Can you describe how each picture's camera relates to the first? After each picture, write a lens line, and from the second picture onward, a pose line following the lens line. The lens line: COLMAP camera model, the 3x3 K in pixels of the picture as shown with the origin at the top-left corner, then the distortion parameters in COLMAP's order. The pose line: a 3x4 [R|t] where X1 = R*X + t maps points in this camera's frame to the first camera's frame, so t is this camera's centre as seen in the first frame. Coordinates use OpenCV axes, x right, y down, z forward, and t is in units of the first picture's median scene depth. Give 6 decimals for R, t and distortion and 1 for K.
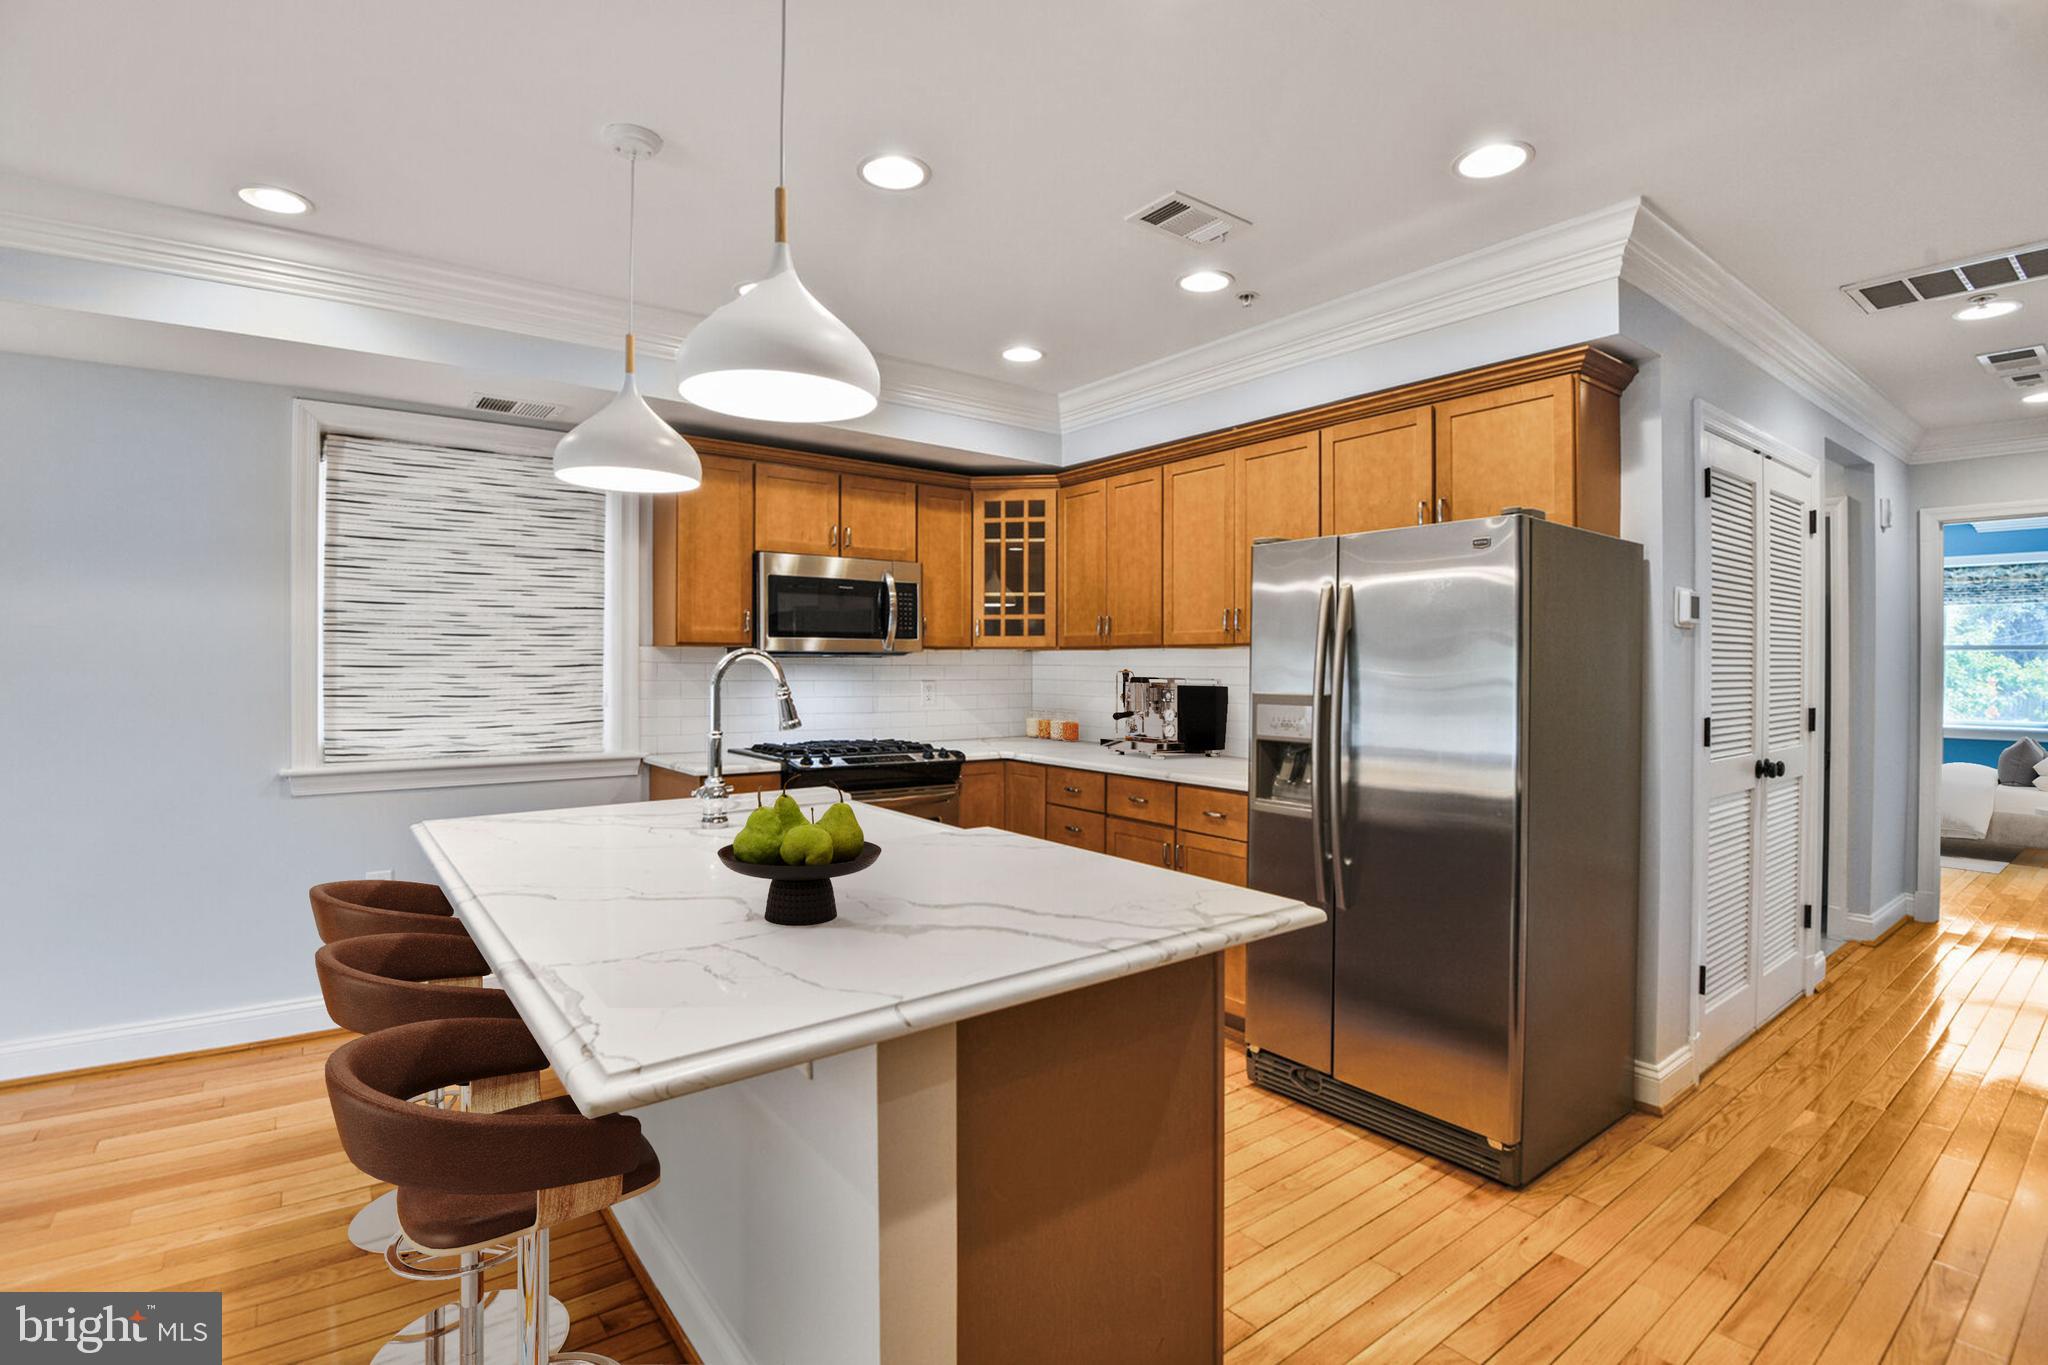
lens RADIAL K [[934.6, 0, 1044.0], [0, 934.6, 670.1], [0, 0, 1]] dist [0.000226, -0.018917]
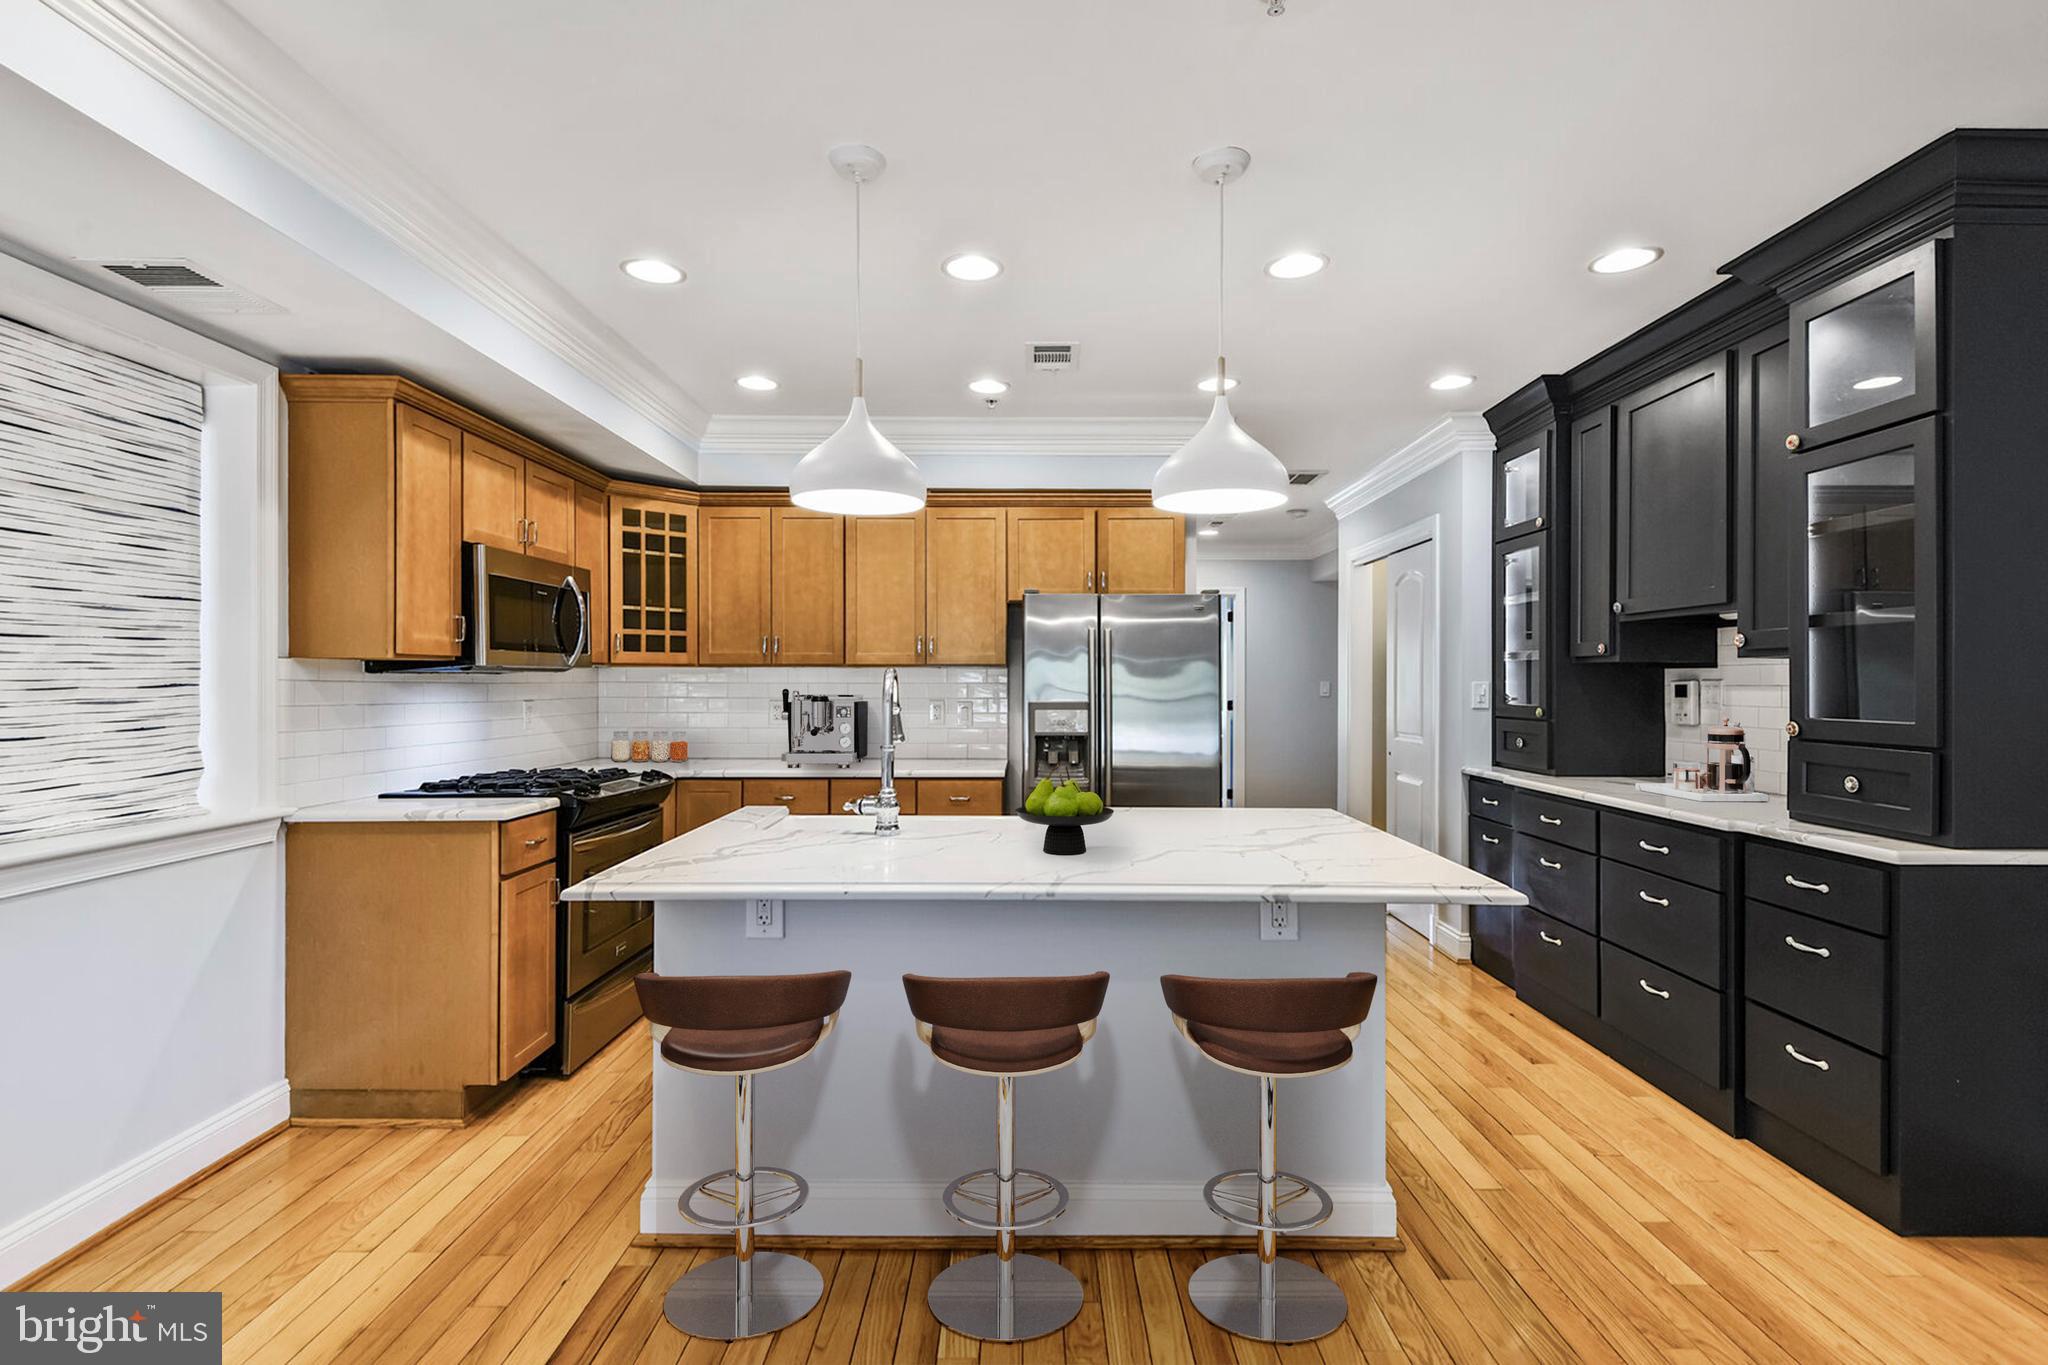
lens RADIAL K [[933.8, 0, 1024.0], [0, 933.8, 682.5], [0, 0, 1]] dist [0.003372, 0.000176]
pose [[0.616615, -0.004058, 0.787254, -0.614366], [0.006184, 0.999981, 0.000310, -0.003503], [-0.787241, 0.004677, 0.616628, 0.119091]]
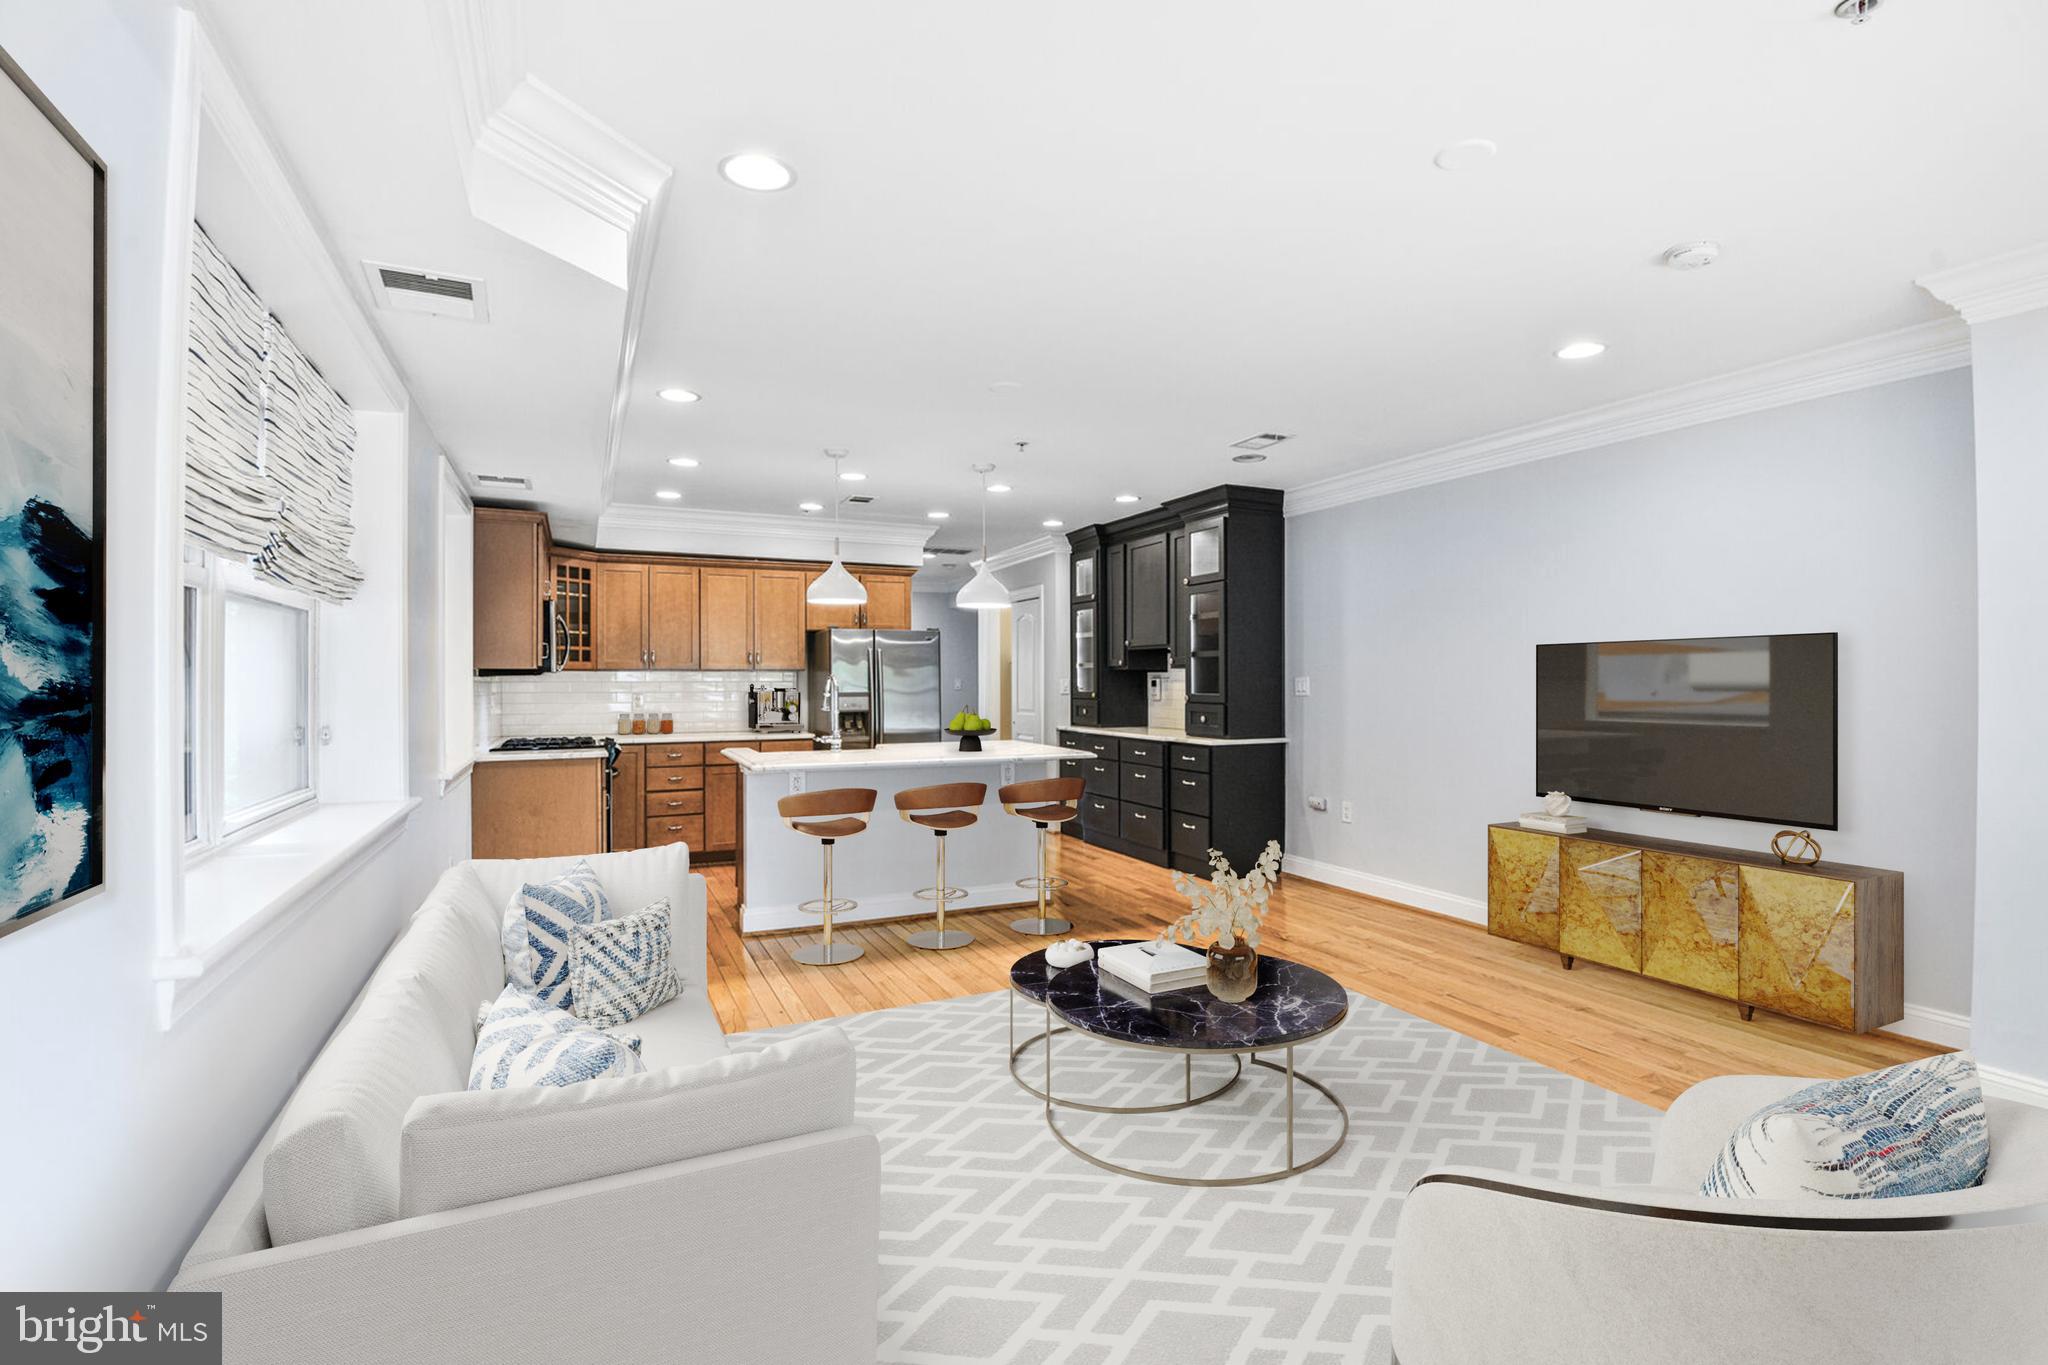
lens RADIAL K [[962.5, 0, 1024.0], [0, 962.5, 682.5], [0, 0, 1]] dist [-0.030546, -0.000066]
pose [[0.214007, -0.008116, 0.976798, -1.452579], [0.009307, 0.999937, 0.006269, -0.007549], [-0.976788, 0.007749, 0.214069, 0.016883]]
